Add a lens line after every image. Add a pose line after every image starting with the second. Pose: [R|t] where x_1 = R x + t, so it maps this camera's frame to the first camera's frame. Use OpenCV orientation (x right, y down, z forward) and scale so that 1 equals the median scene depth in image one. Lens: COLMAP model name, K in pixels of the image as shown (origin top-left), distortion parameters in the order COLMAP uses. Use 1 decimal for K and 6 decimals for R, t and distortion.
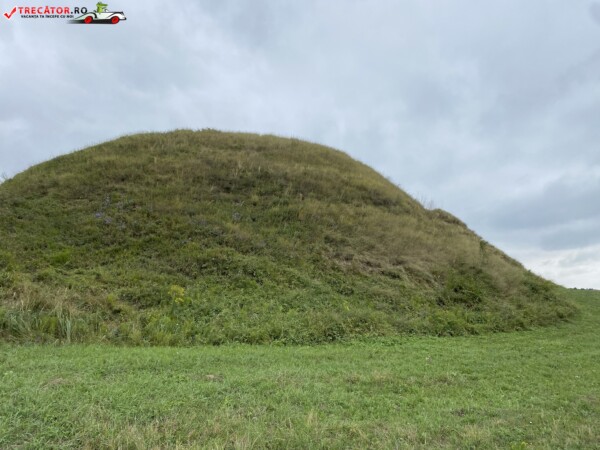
lens RADIAL K [[439.4, 0, 297.6], [0, 439.4, 217.3], [0, 0, 1]] dist [0.016500, -0.019541]
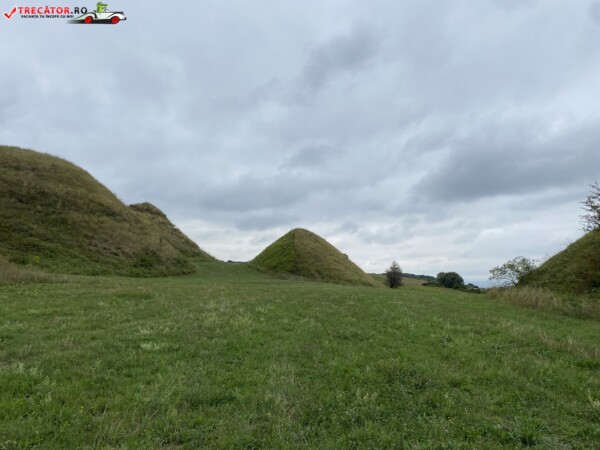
lens RADIAL K [[439.4, 0, 291.9], [0, 439.4, 212.9], [0, 0, 1]] dist [0.016500, -0.019541]
pose [[0.808301, 0.094353, 0.581160, -0.357419], [-0.124698, 0.992118, 0.012362, -0.203059], [-0.575413, -0.082462, 0.813695, -1.248686]]
